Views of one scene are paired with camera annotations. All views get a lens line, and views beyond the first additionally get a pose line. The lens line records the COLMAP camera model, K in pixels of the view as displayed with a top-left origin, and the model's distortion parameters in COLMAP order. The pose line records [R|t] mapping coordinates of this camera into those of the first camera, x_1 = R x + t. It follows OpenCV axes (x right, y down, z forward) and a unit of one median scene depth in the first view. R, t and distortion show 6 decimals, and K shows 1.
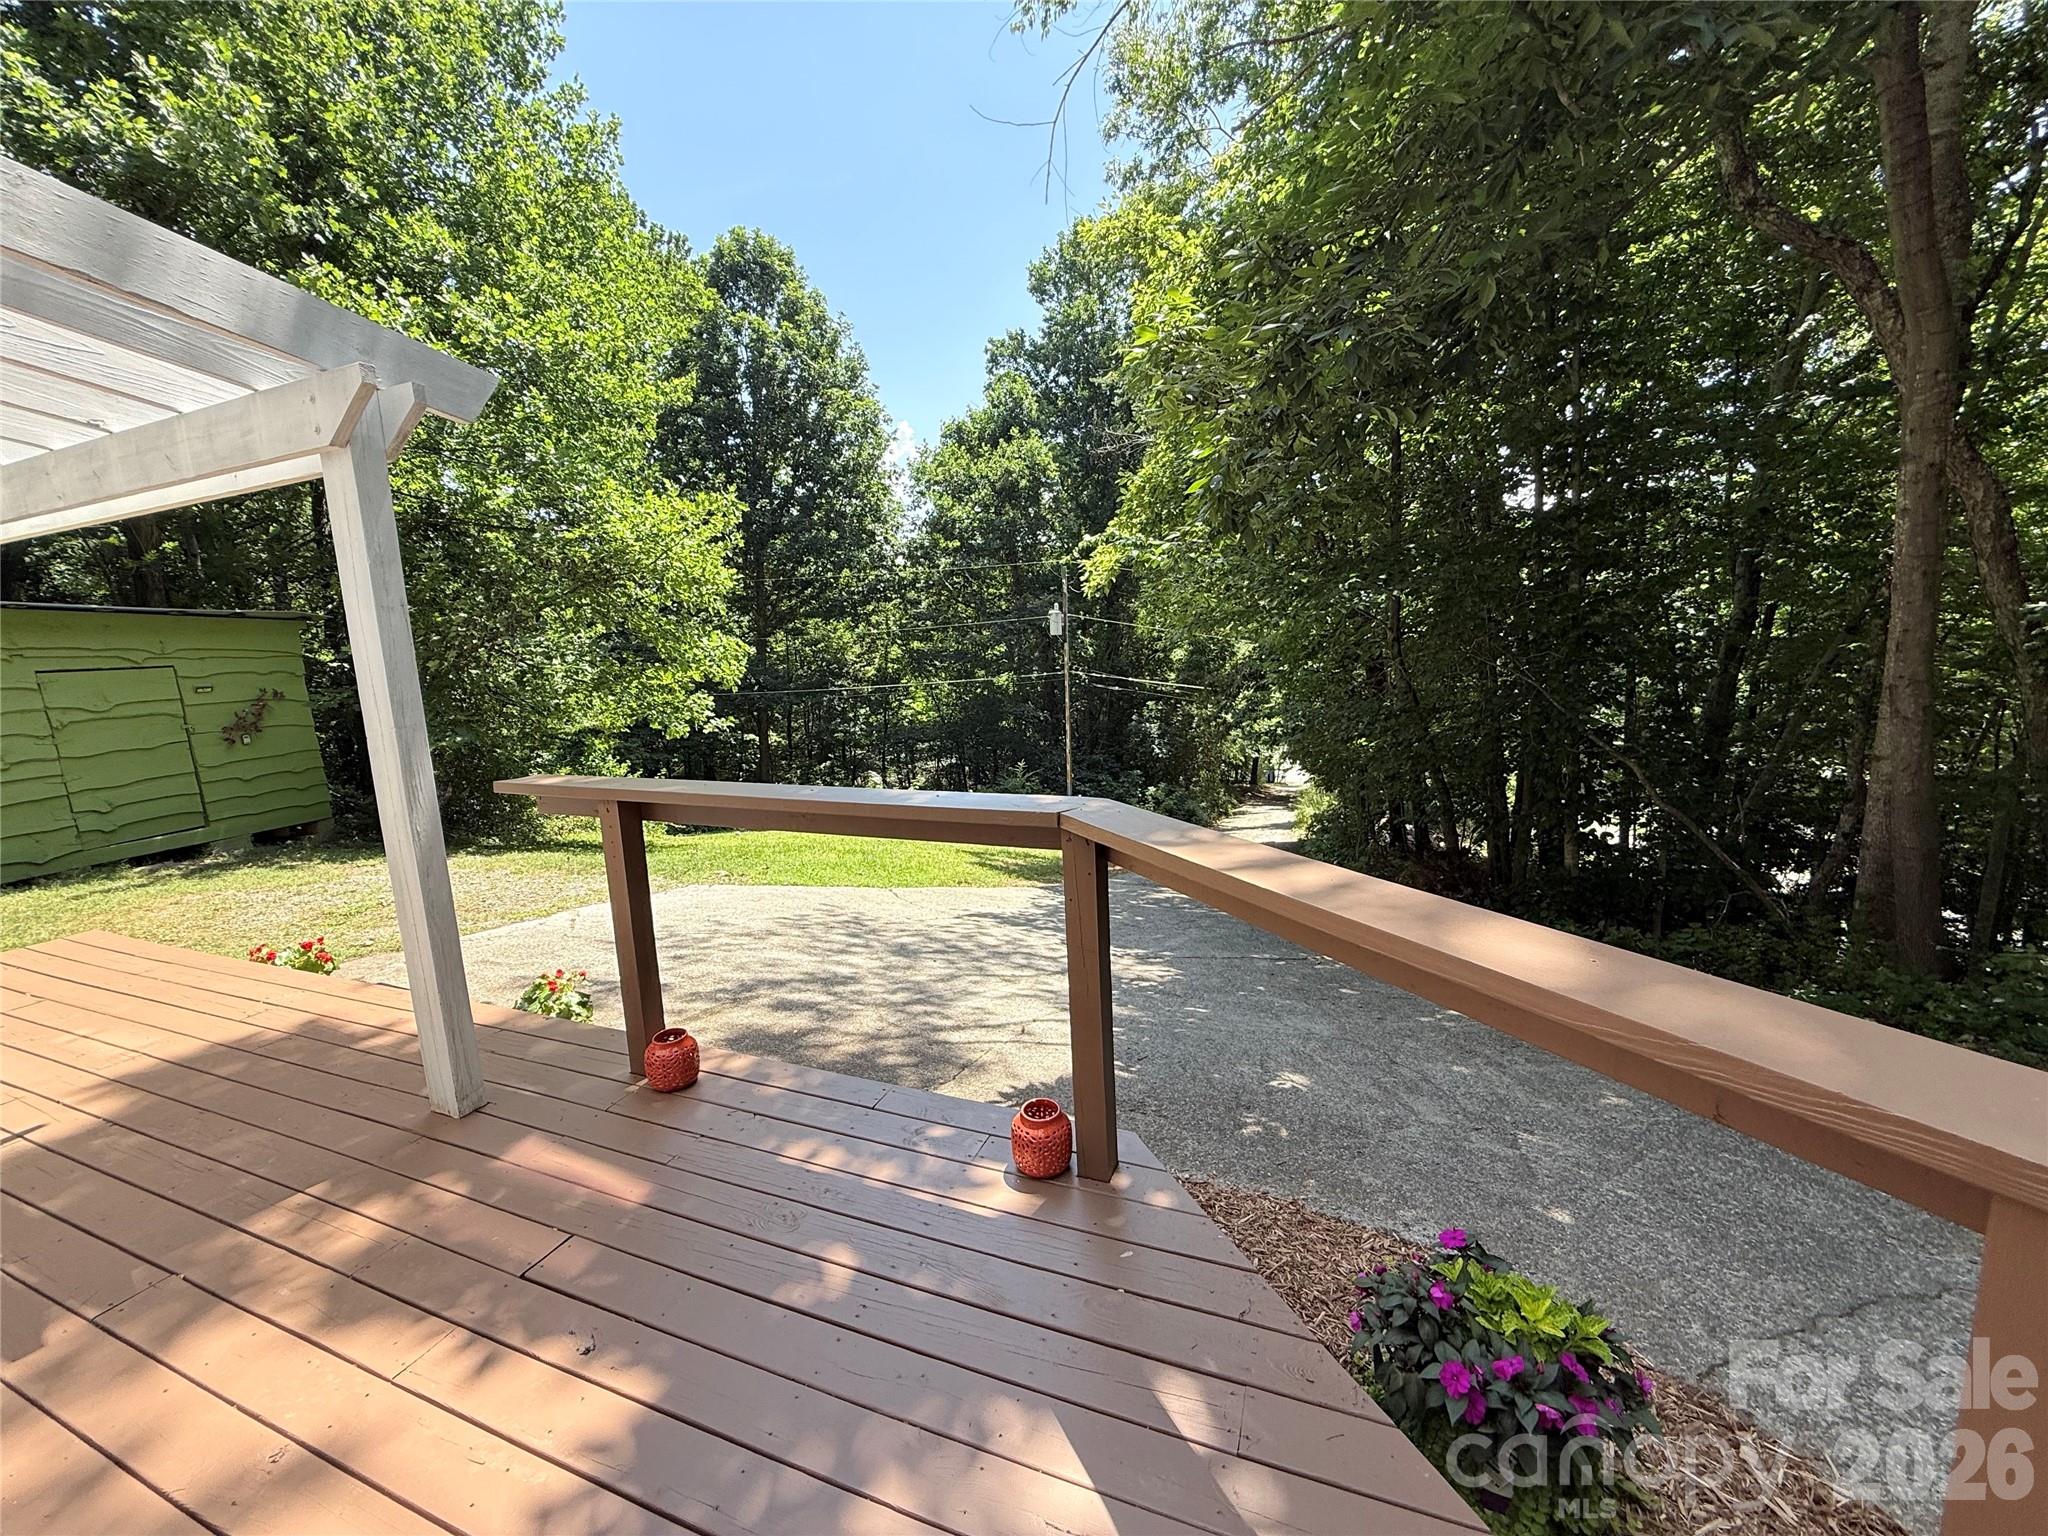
lens RADIAL K [[825.3, 0, 1018.1], [0, 825.3, 764.4], [0, 0, 1]] dist [0.008531, -0.000218]
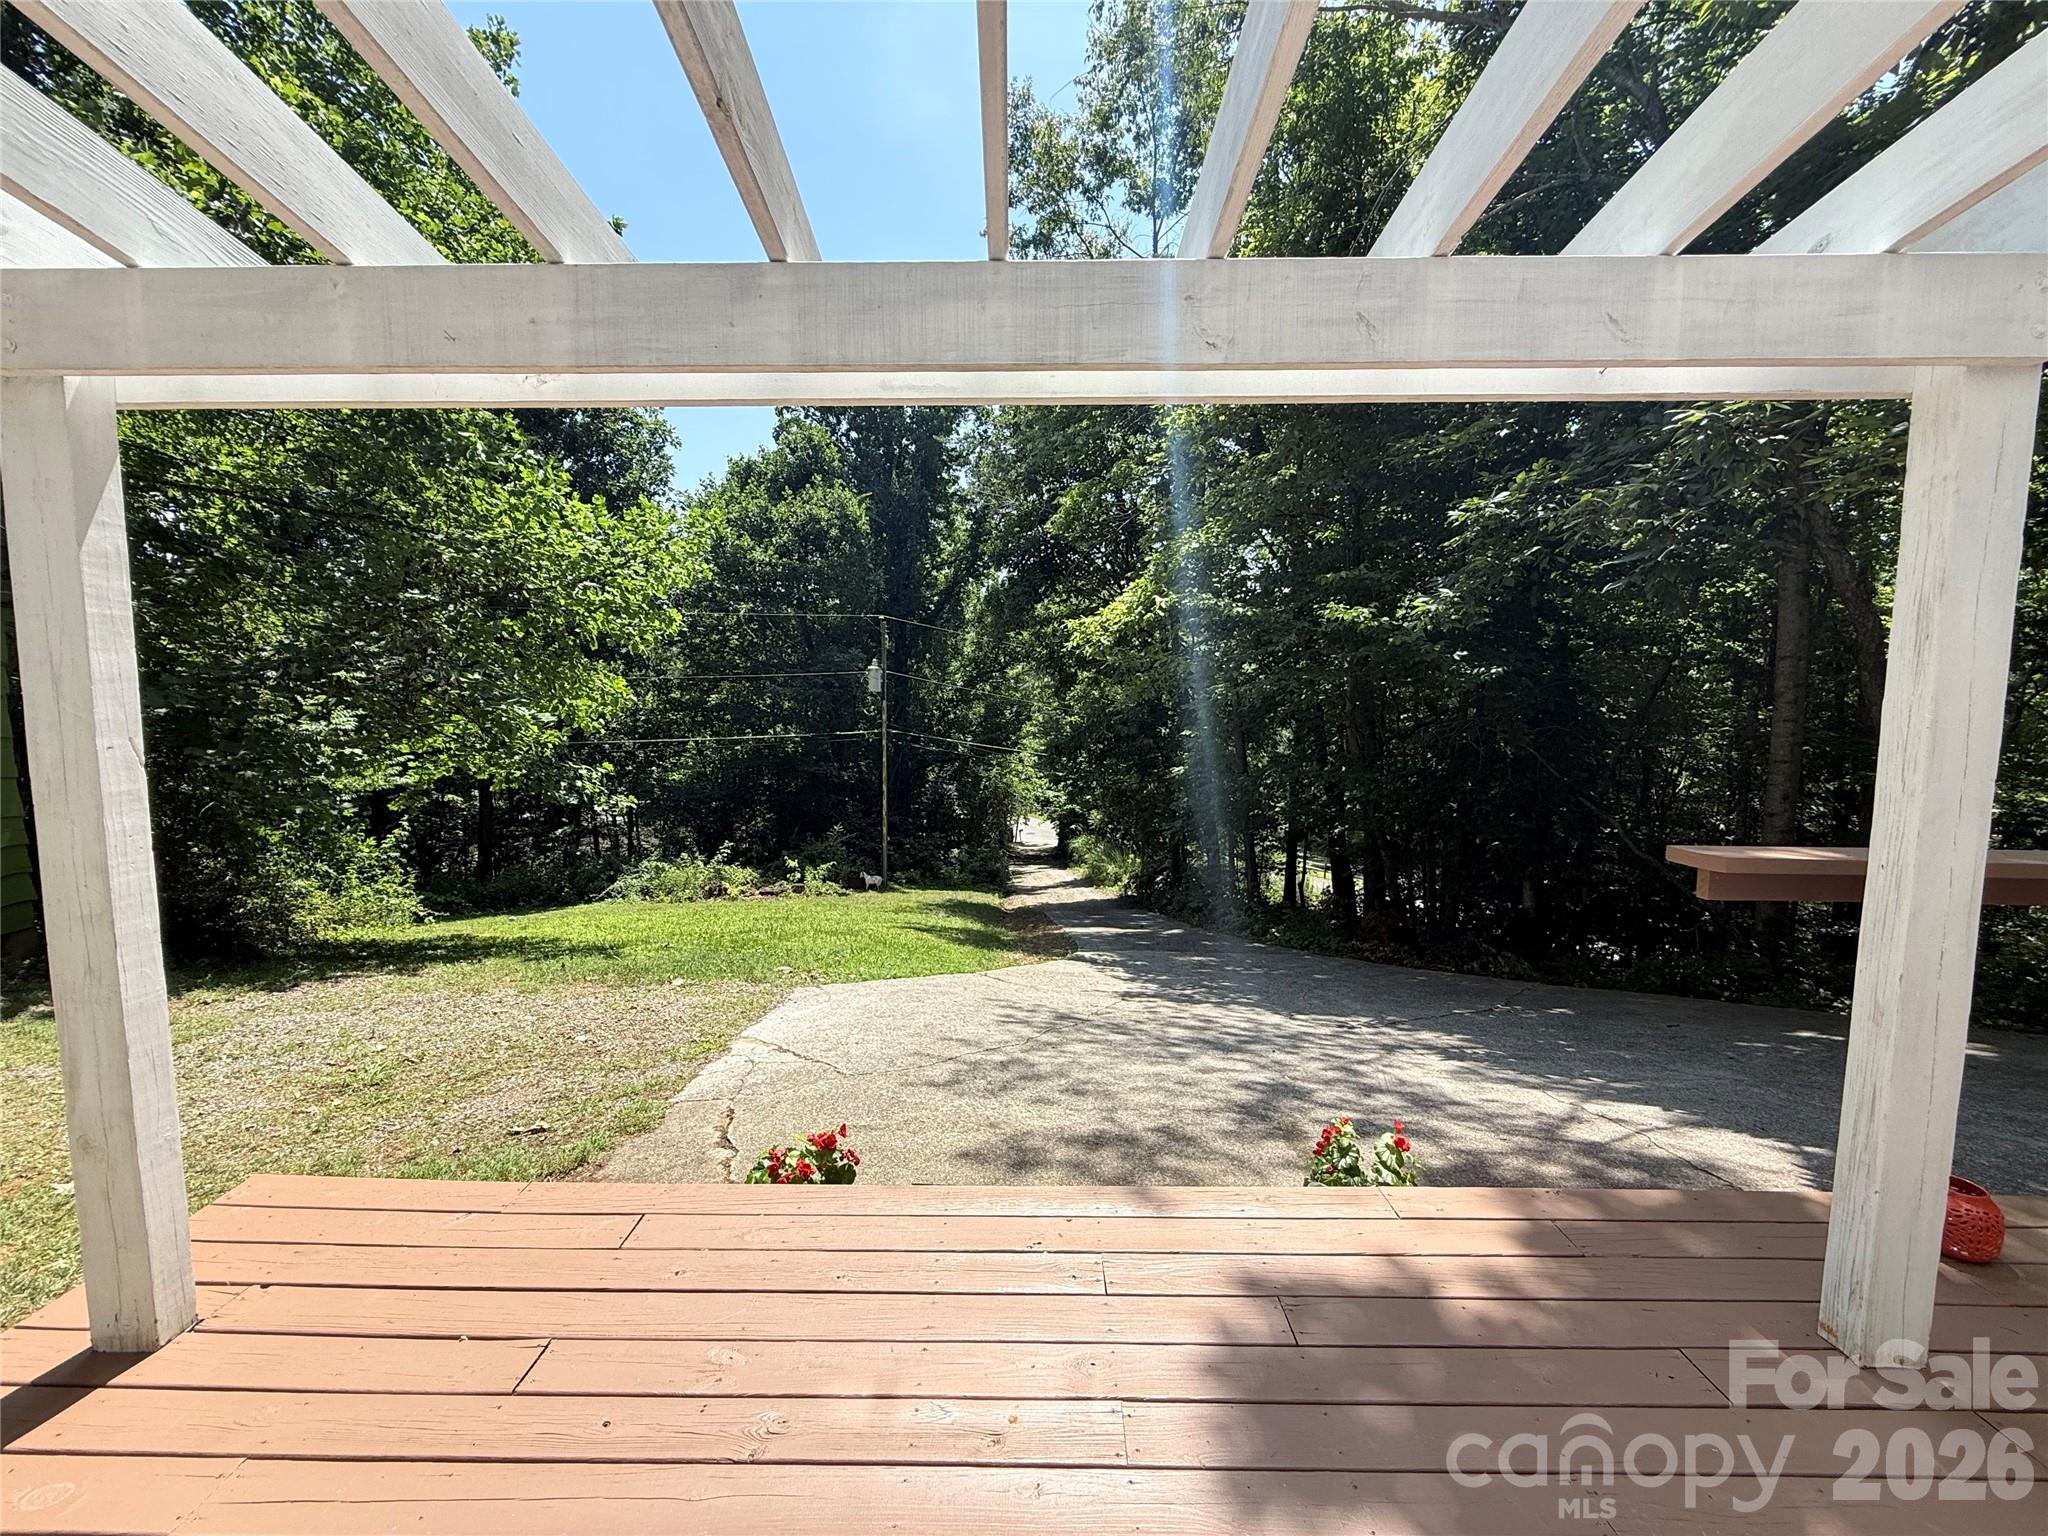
lens RADIAL K [[825.3, 0, 1018.1], [0, 825.3, 764.4], [0, 0, 1]] dist [0.008531, -0.000218]
pose [[0.927755, 0.011313, 0.373017, -0.143379], [0.016645, 0.997291, -0.071645, -0.001654], [-0.372818, 0.072678, 0.925054, 0.056105]]
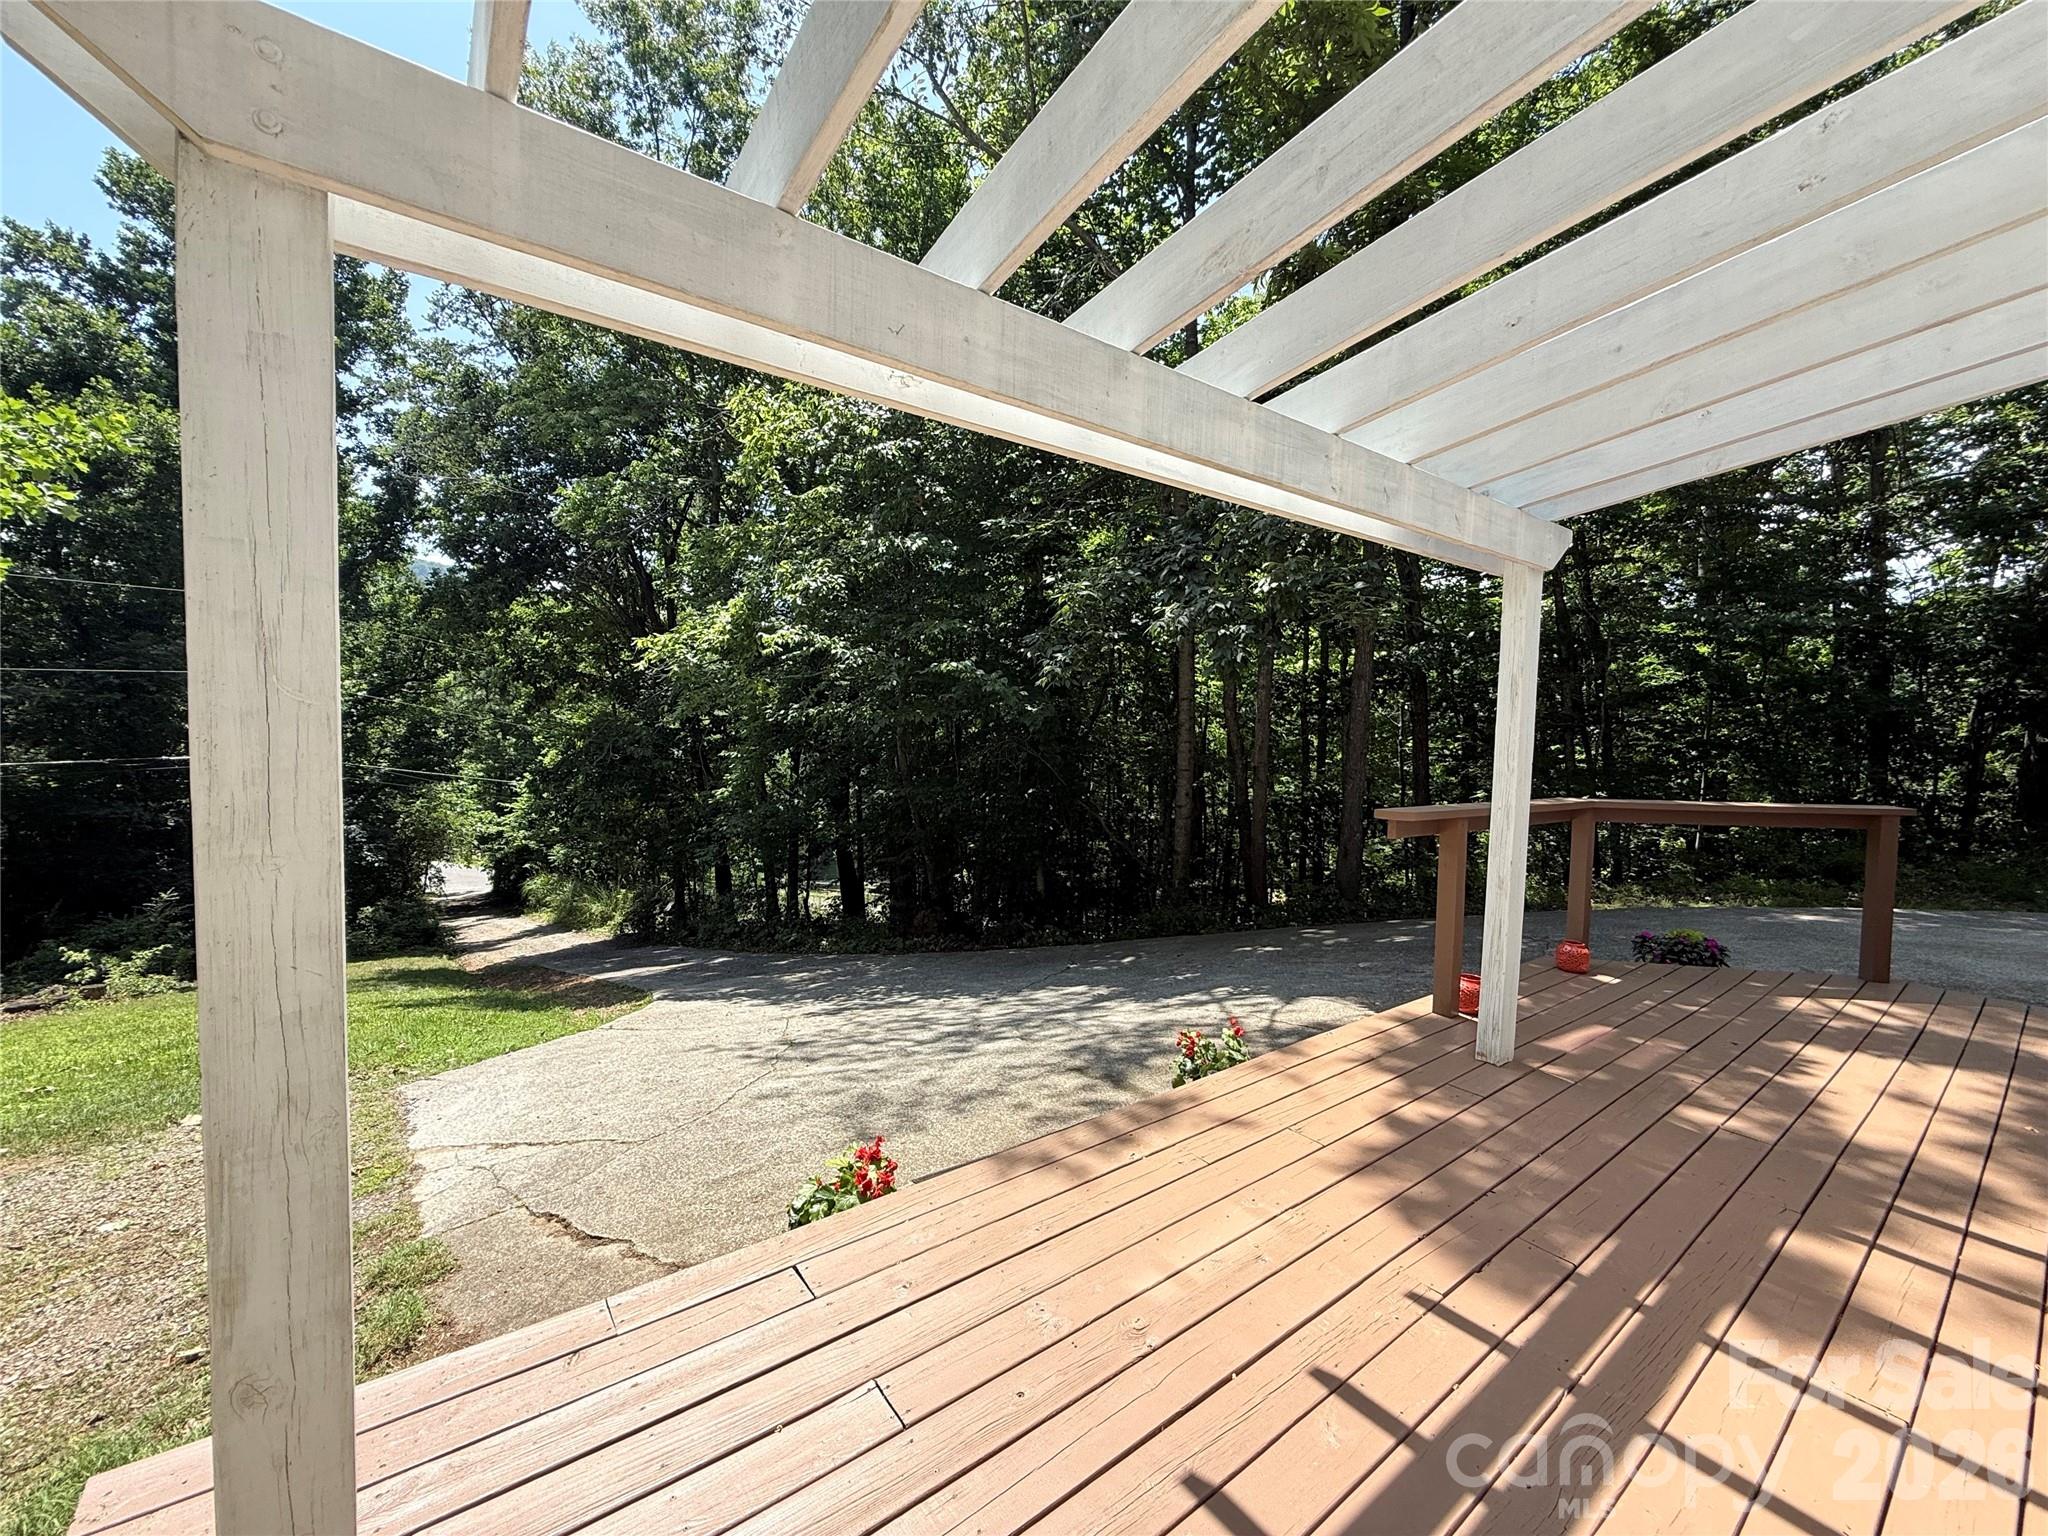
lens RADIAL K [[825.3, 0, 1018.1], [0, 825.3, 764.4], [0, 0, 1]] dist [0.008531, -0.000218]
pose [[0.508757, 0.011823, 0.860829, -0.201726], [0.086091, 0.994195, -0.064536, -0.002363], [-0.856595, 0.106943, 0.504785, 0.089424]]
